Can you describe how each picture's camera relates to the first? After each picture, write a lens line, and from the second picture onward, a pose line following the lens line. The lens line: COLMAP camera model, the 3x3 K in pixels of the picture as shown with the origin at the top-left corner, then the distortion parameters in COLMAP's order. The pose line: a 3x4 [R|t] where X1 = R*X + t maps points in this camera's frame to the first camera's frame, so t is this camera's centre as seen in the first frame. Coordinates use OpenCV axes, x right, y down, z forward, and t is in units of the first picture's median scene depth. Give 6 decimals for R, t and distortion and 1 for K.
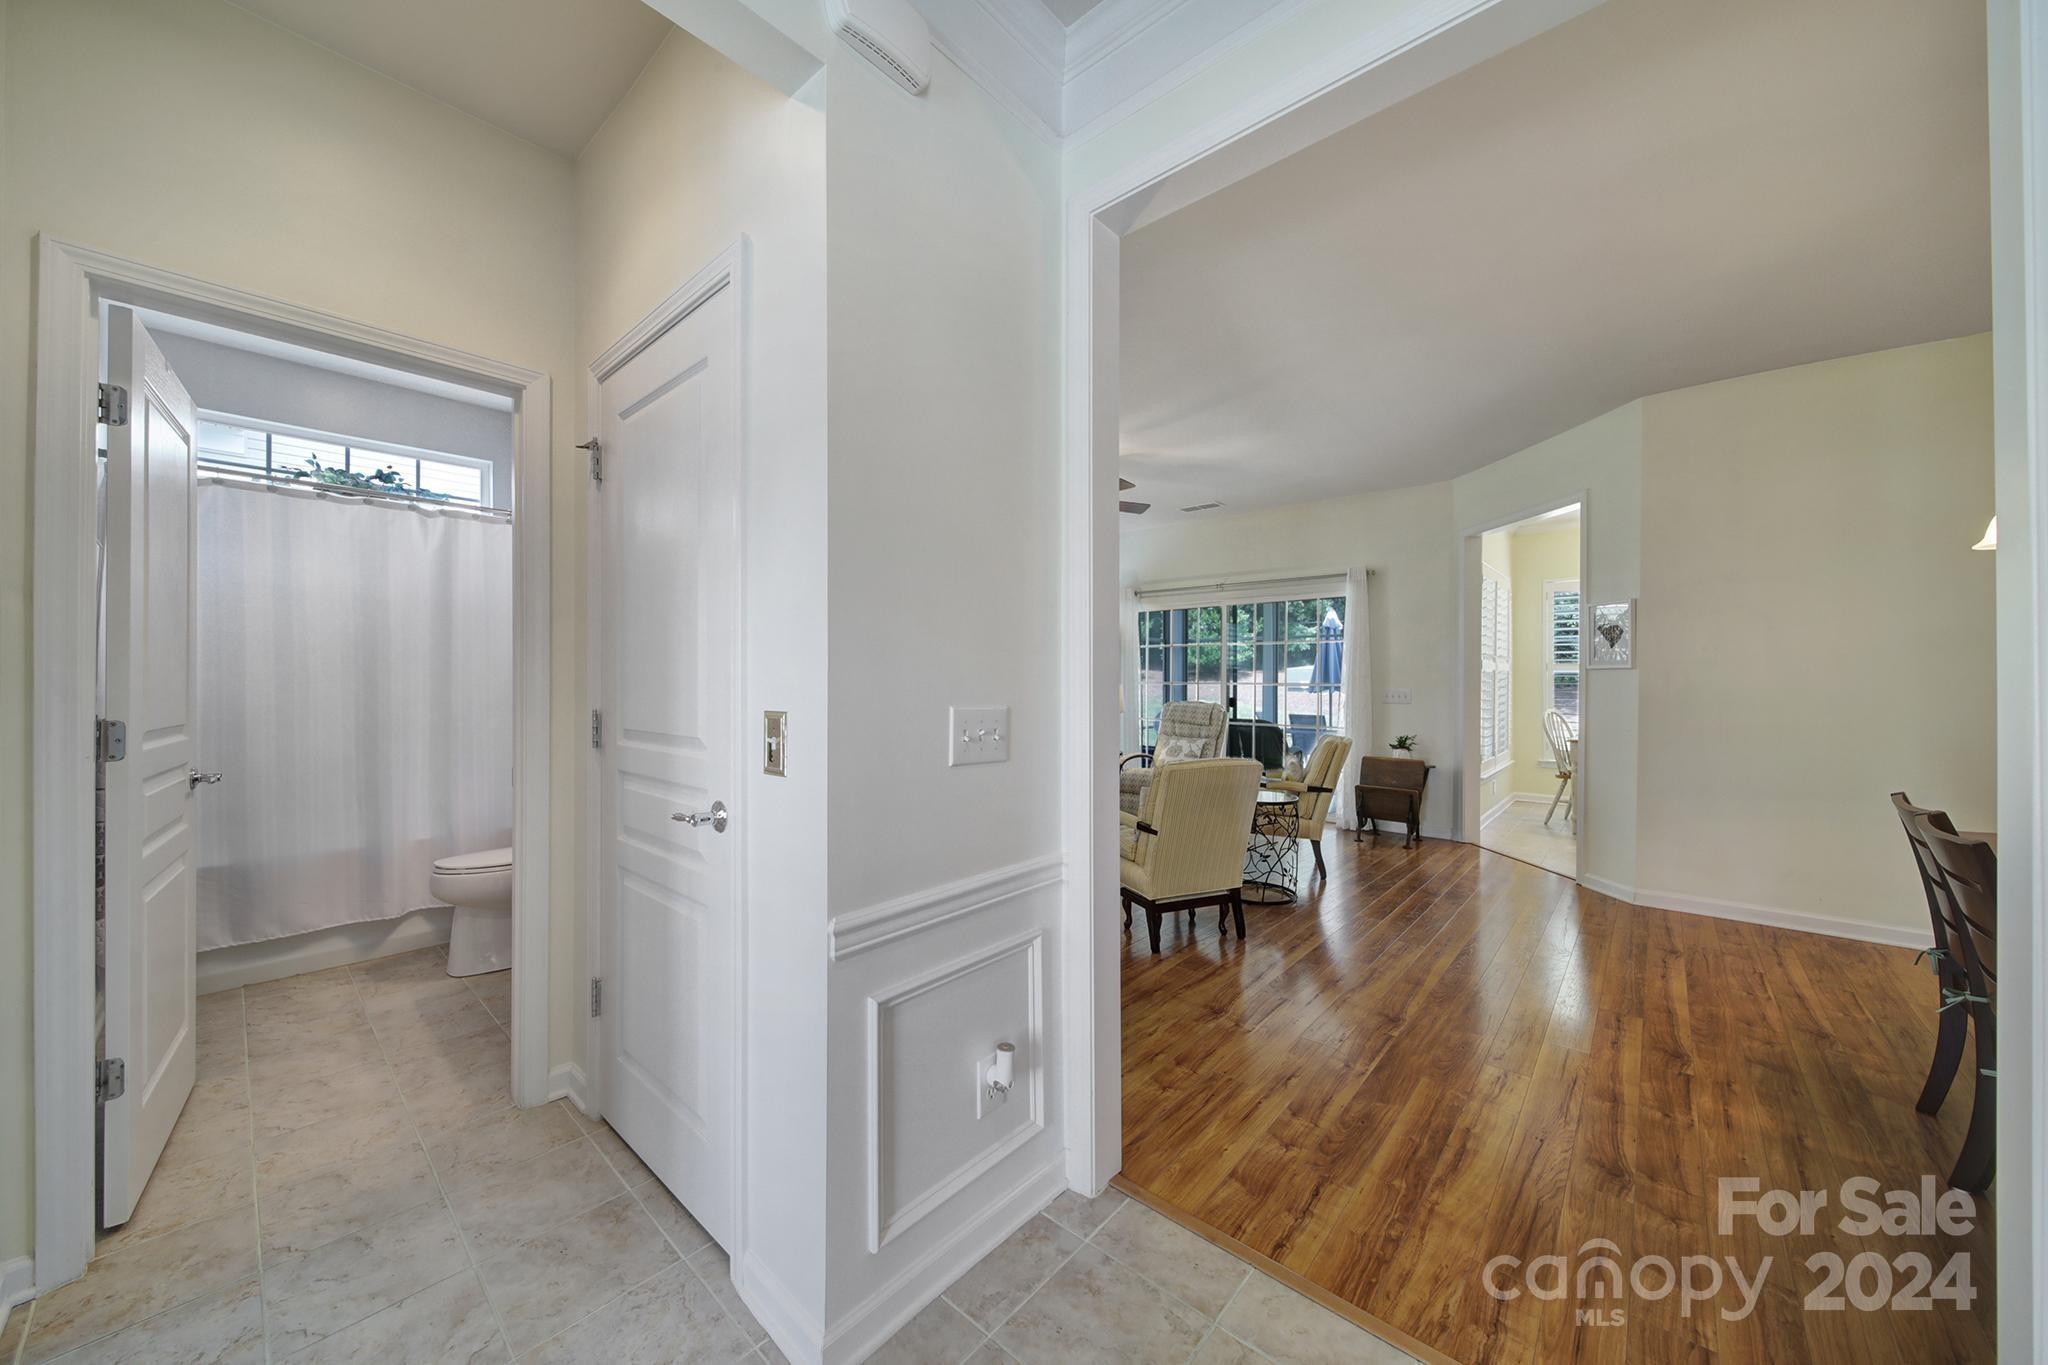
lens RADIAL K [[722.6, 0, 1001.3], [0, 722.6, 684.8], [0, 0, 1]] dist [0.002402, -0.002070]
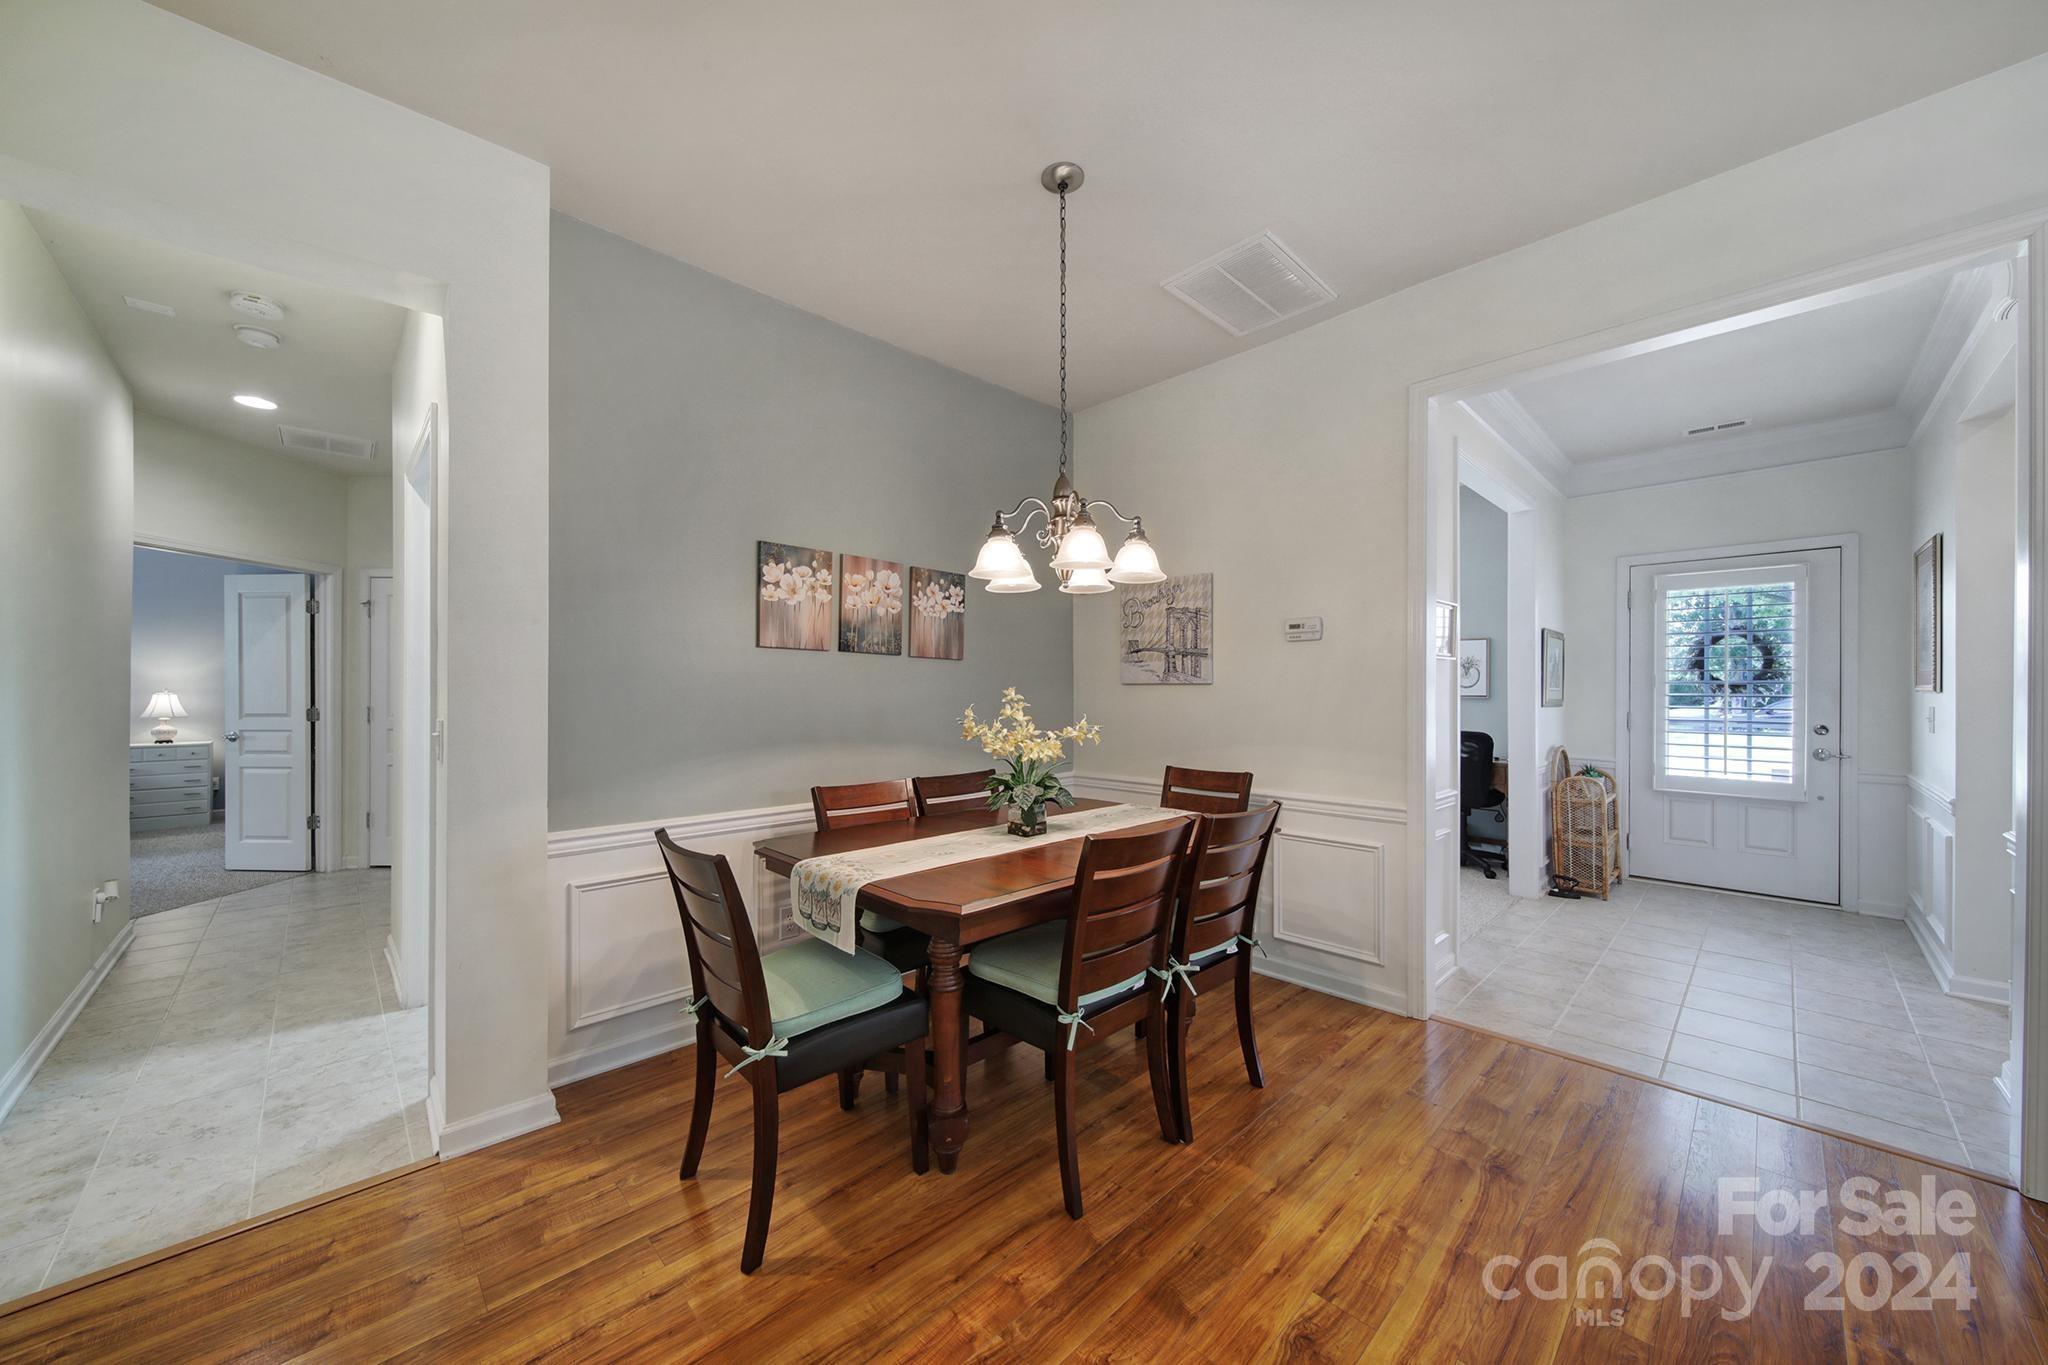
lens RADIAL K [[722.6, 0, 999.1], [0, 722.6, 688.6], [0, 0, 1]] dist [0.002402, -0.002070]
pose [[-0.996677, 0.000005, 0.081455, 0.472369], [0.000349, 0.999991, 0.004205, -0.007171], [-0.081455, 0.004220, -0.996668, 0.667771]]
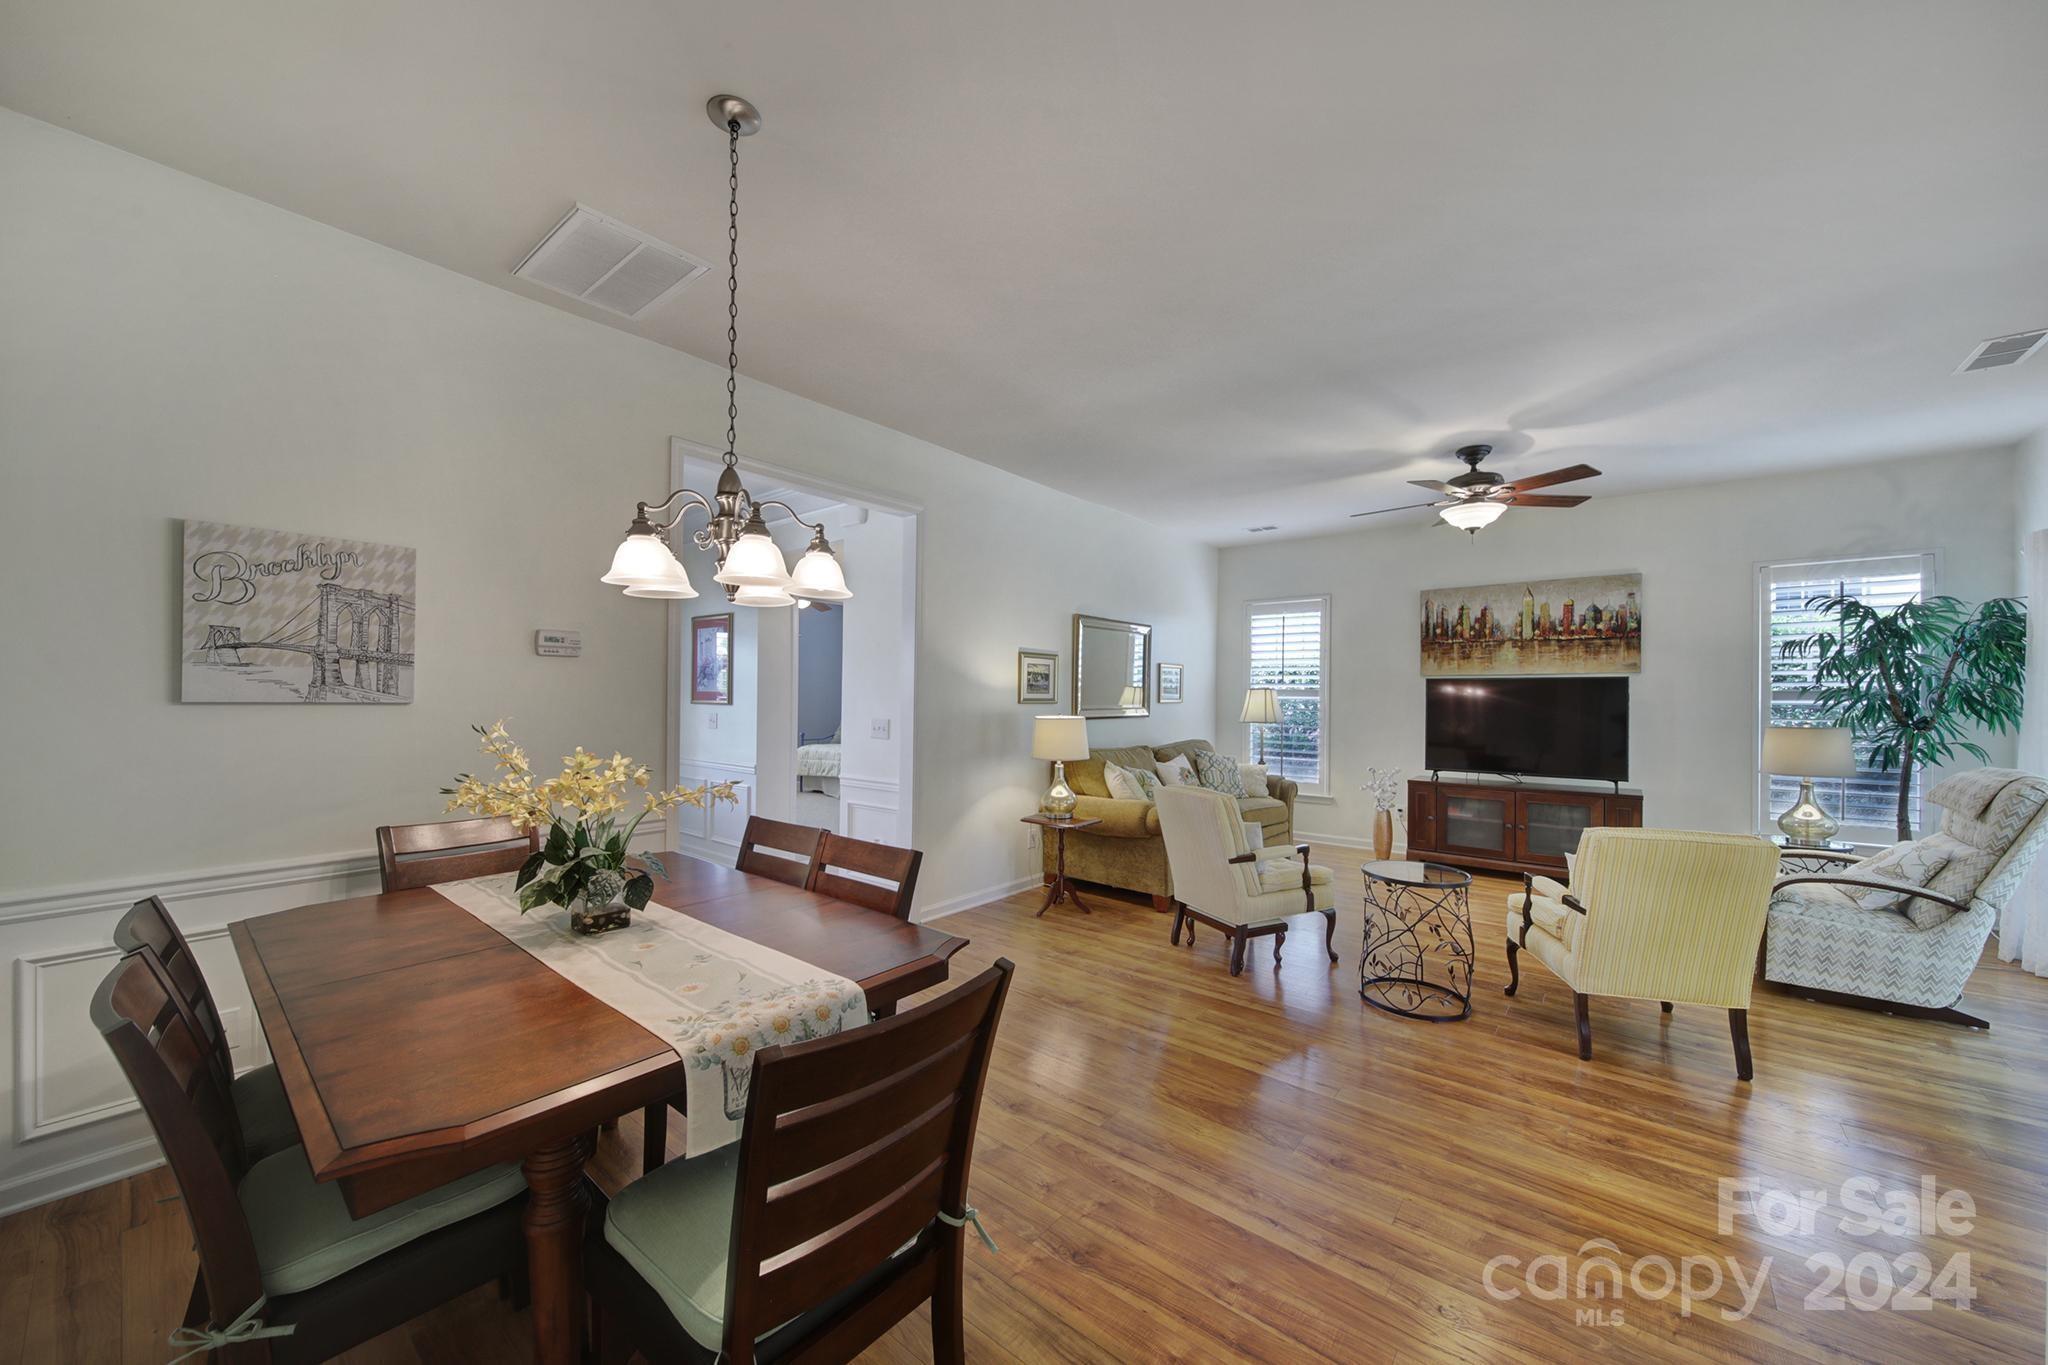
lens RADIAL K [[722.6, 0, 1046.7], [0, 722.6, 698.8], [0, 0, 1]] dist [0.002402, -0.002070]
pose [[0.061826, 0.004563, -0.998077, 0.805397], [-0.012205, 0.999918, 0.003815, -0.019814], [0.998012, 0.011946, 0.061876, 0.409218]]
